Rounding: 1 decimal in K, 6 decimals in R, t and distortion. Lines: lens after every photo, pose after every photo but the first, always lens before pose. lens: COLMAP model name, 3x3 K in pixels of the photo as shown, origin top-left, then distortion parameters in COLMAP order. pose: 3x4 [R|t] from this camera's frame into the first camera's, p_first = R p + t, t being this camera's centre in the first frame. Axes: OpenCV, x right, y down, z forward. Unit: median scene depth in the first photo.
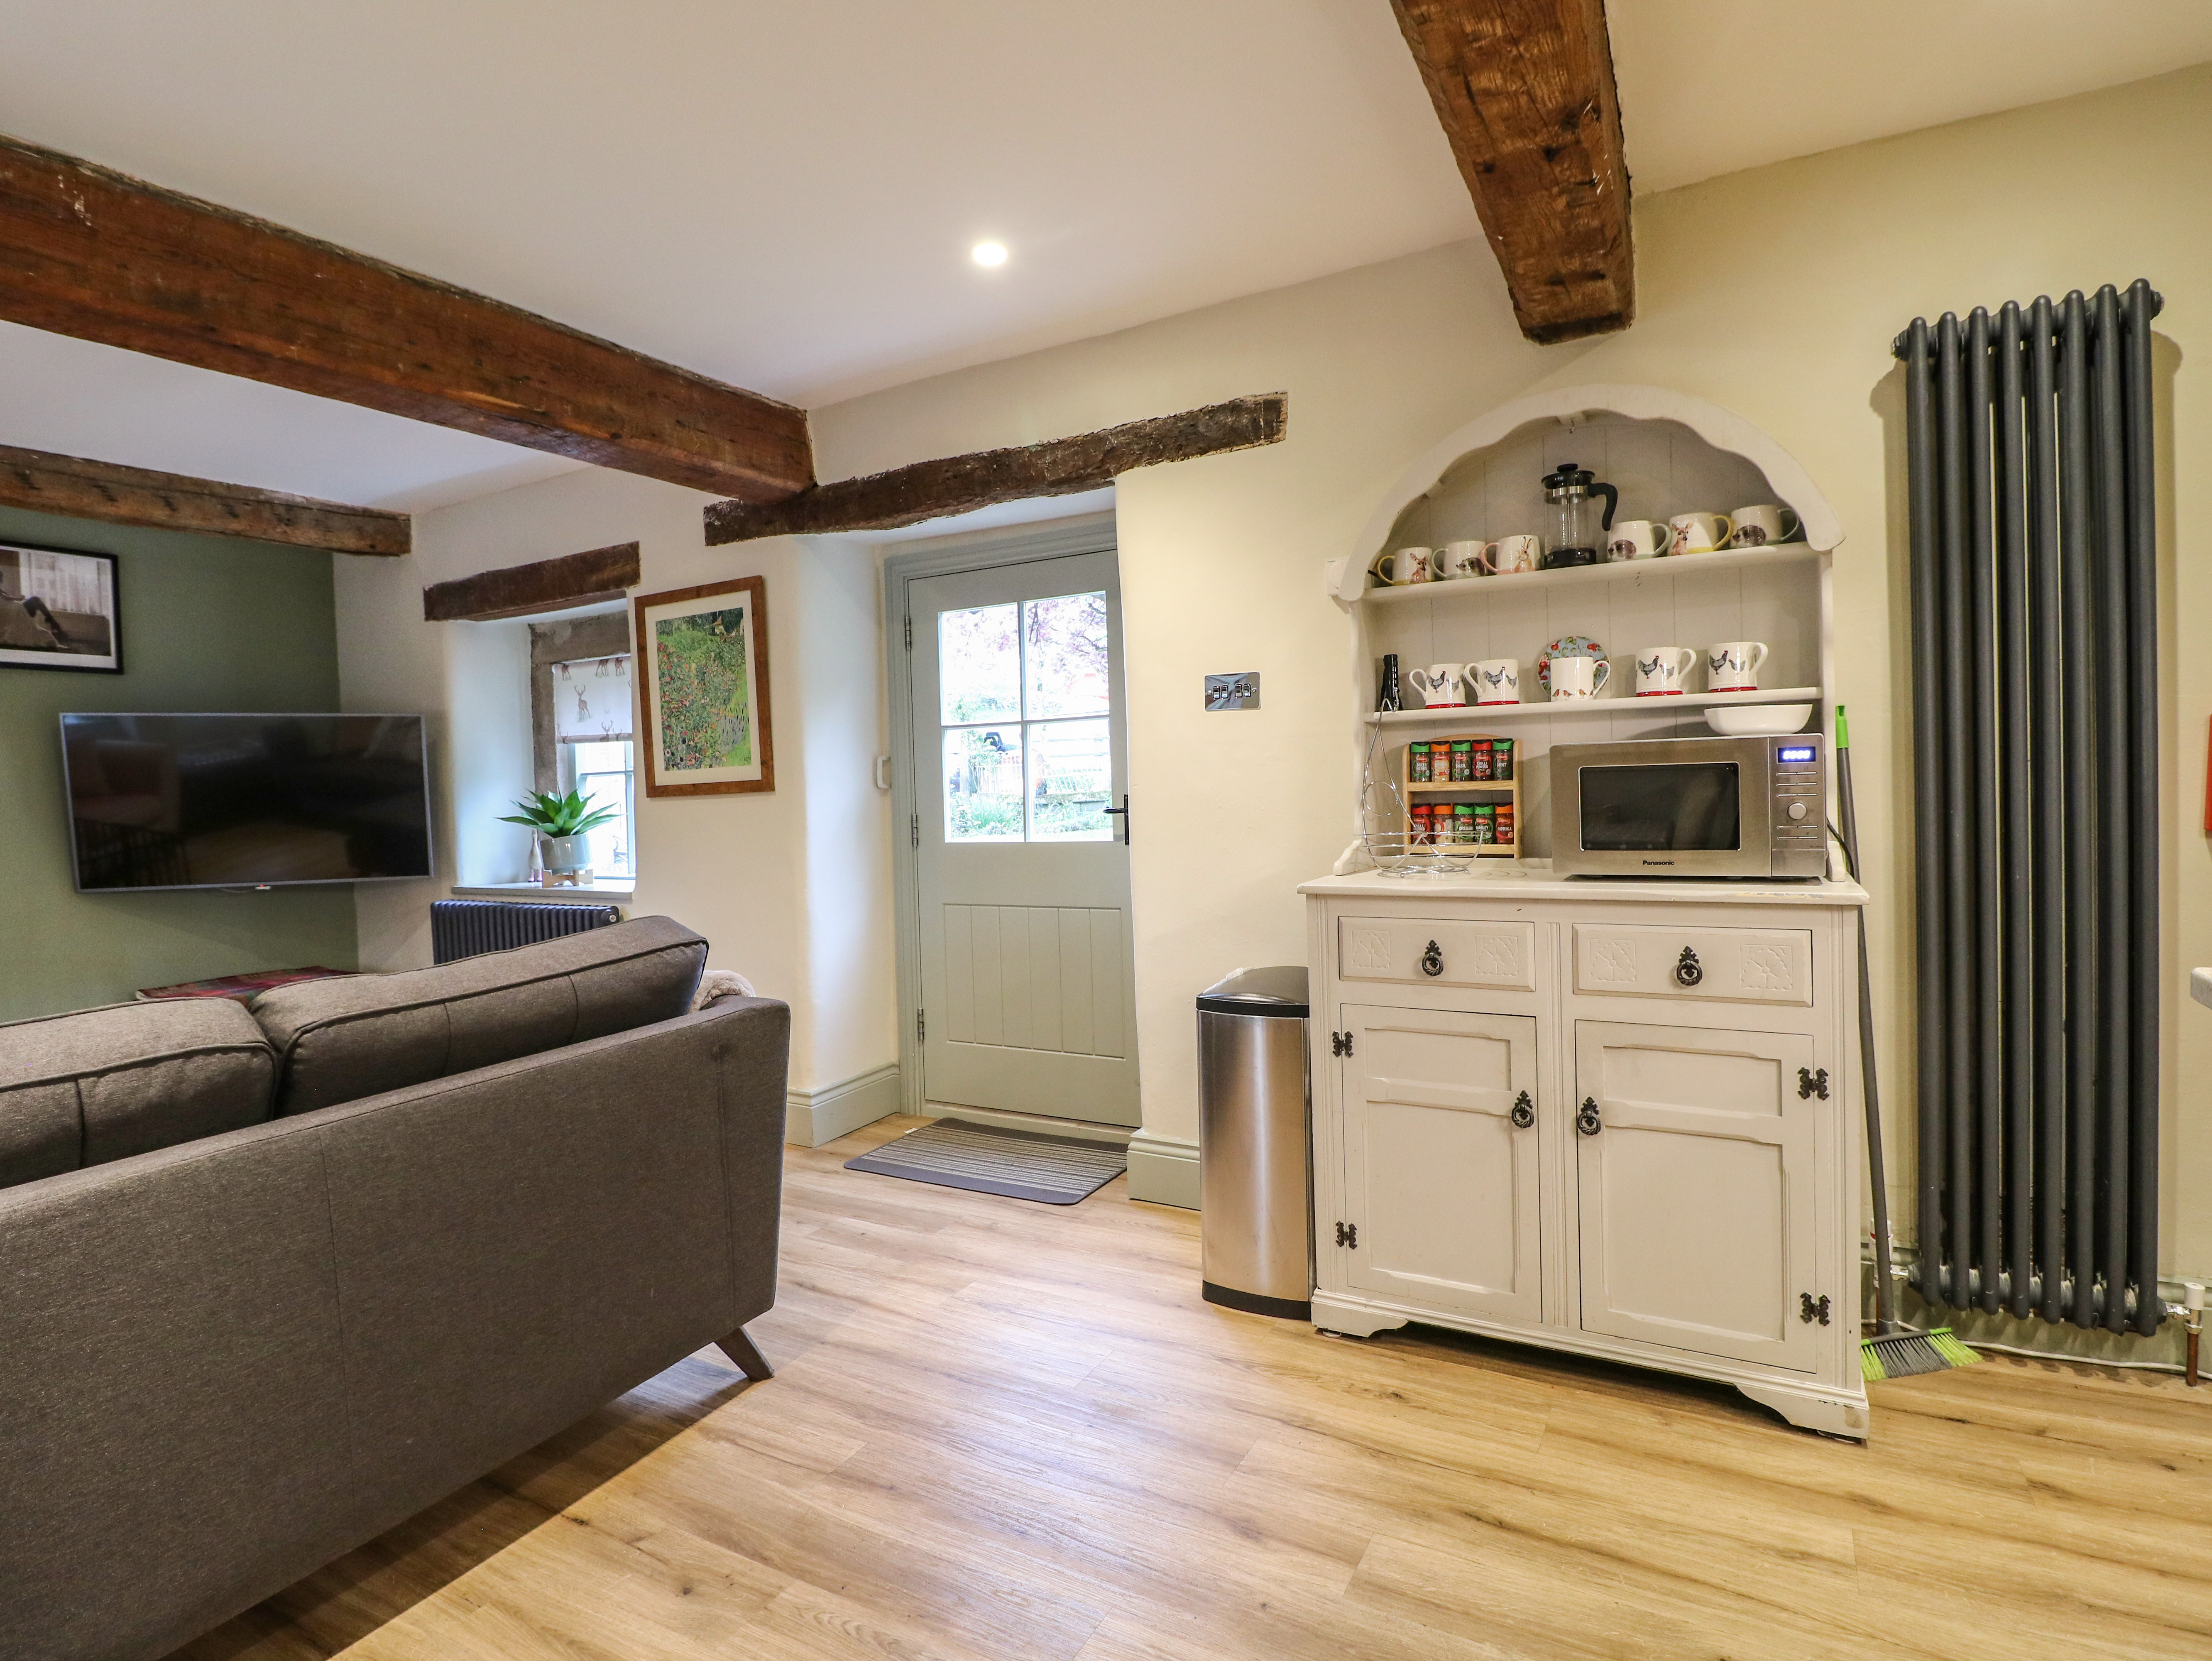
lens RADIAL K [[1139.1, 0, 1180.1], [0, 1139.1, 795.5], [0, 0, 1]] dist [-0.021067, -0.005708]
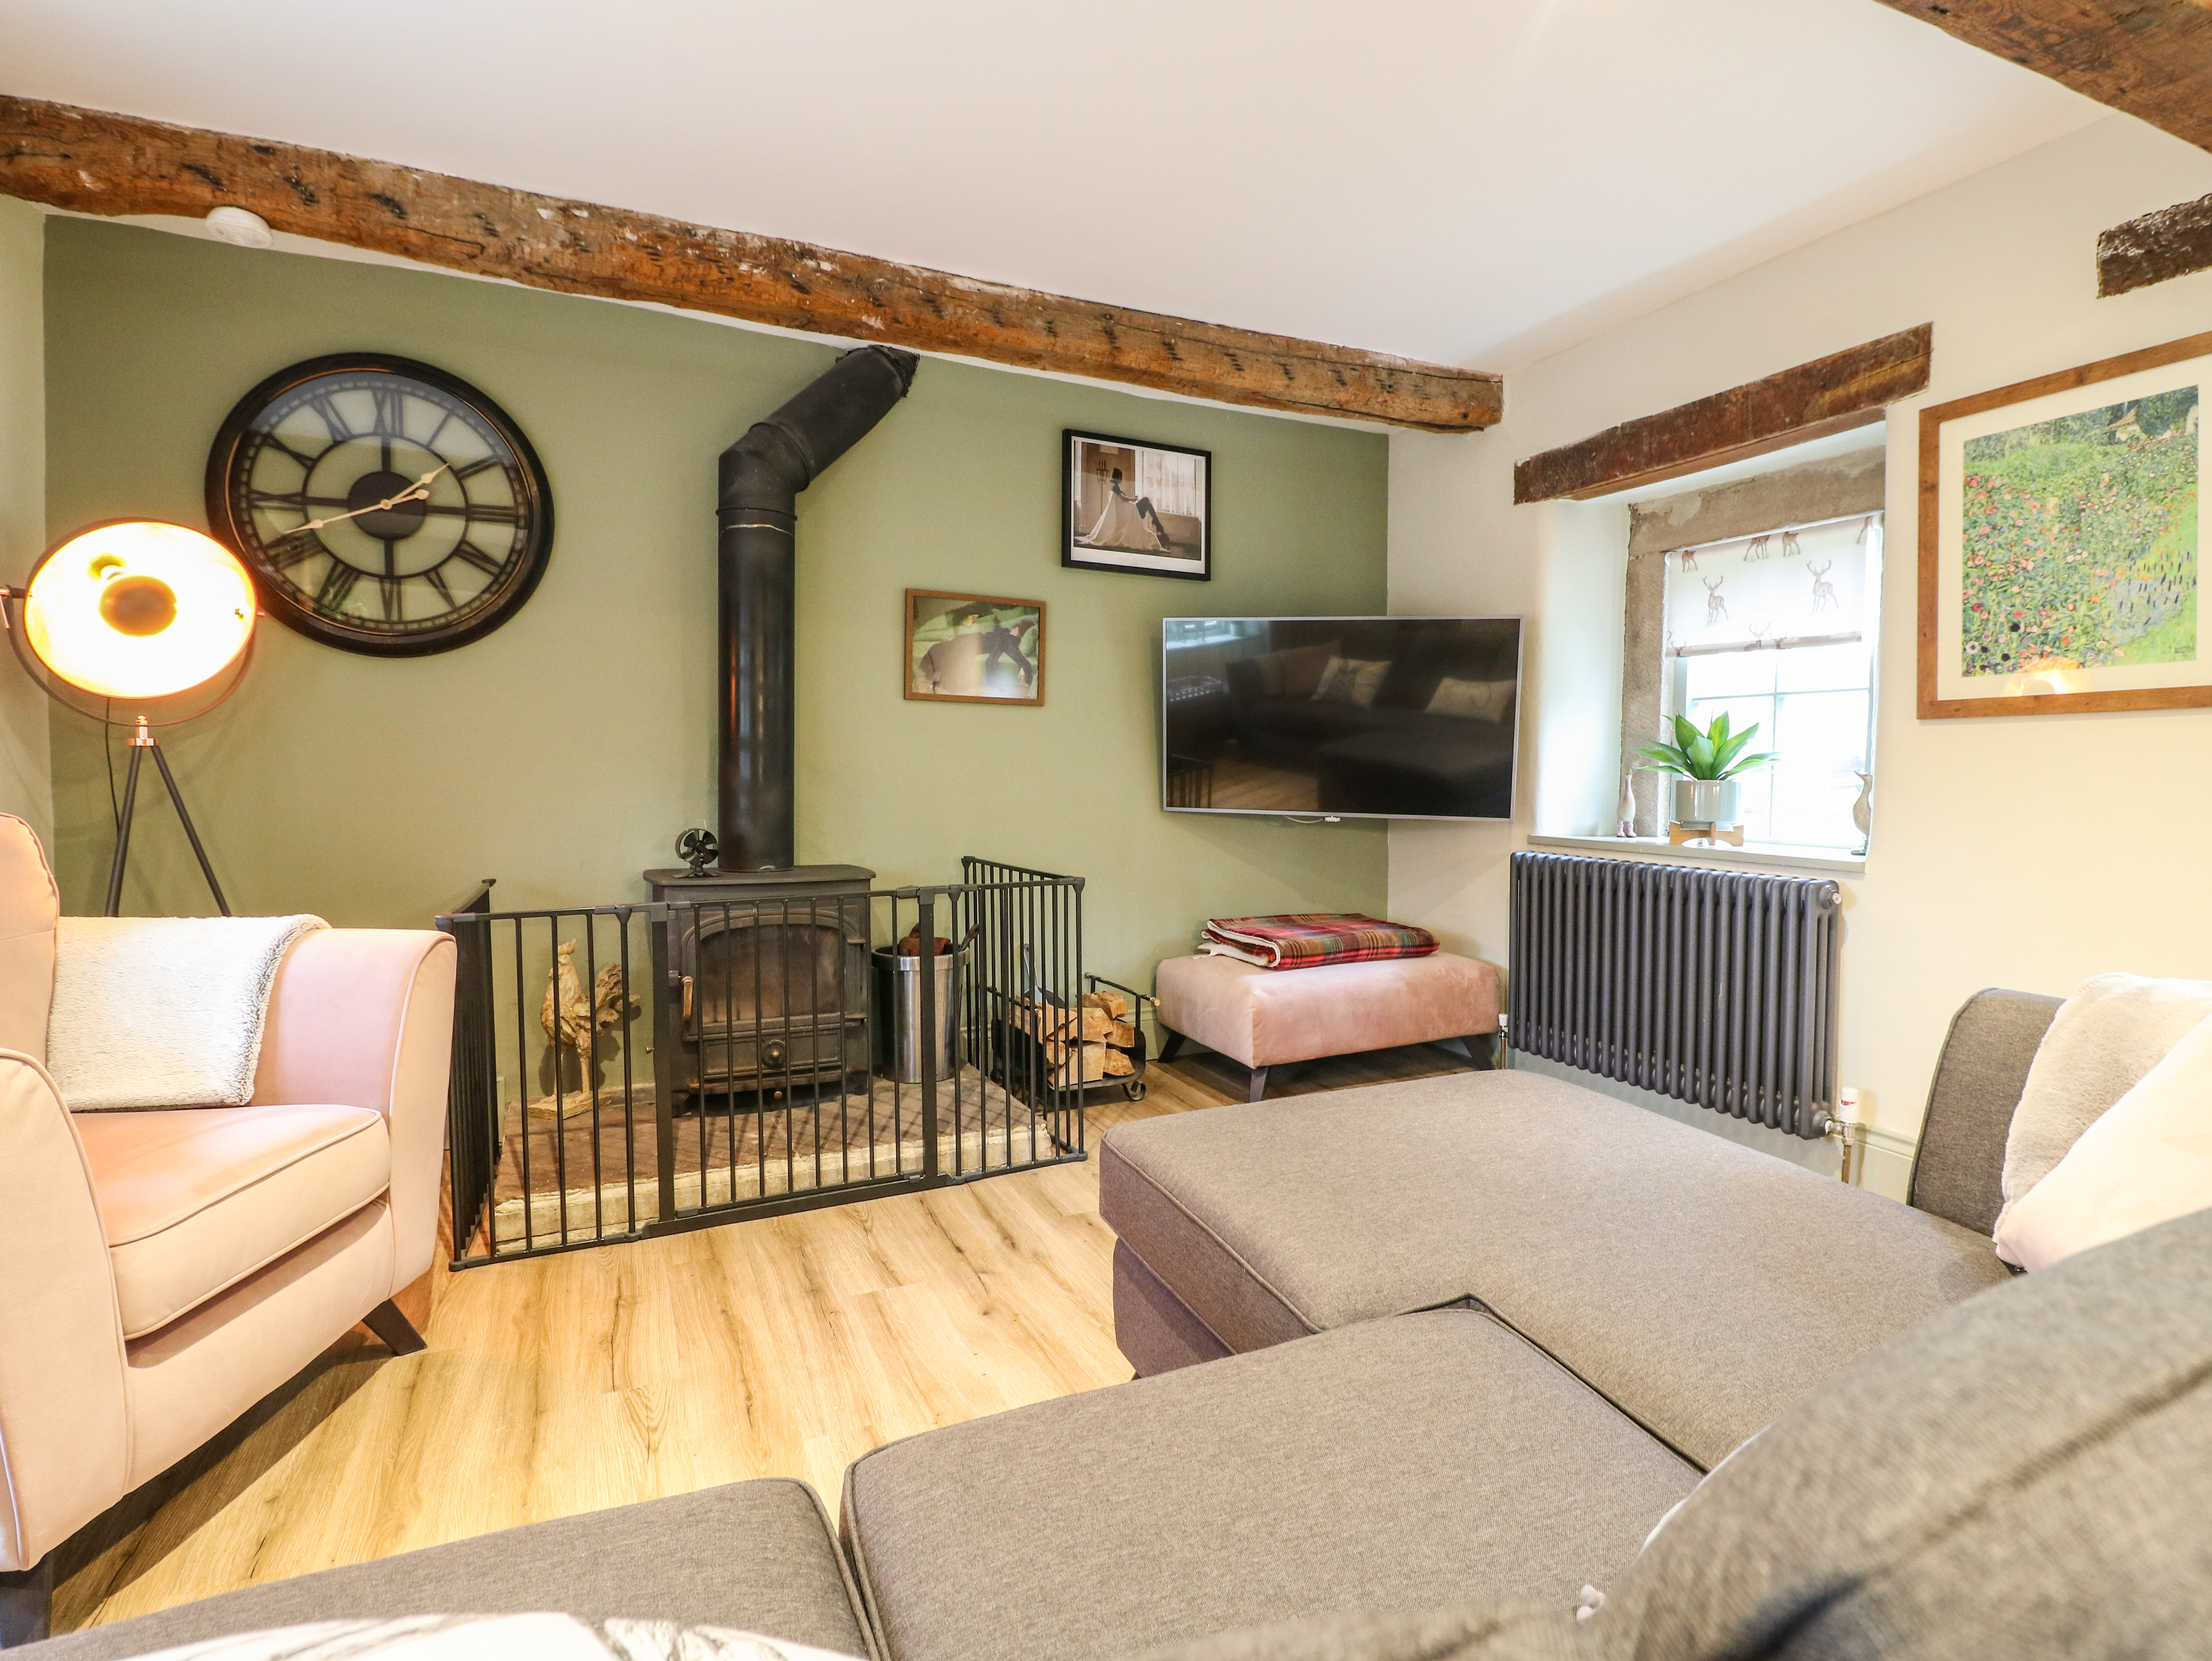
lens RADIAL K [[1139.1, 0, 1152.3], [0, 1139.1, 804.0], [0, 0, 1]] dist [-0.021067, -0.005708]
pose [[0.799040, 0.062573, -0.598013, -0.414757], [-0.050027, 0.998040, 0.037586, 0.046554], [0.599193, -0.000116, 0.800604, 0.209063]]
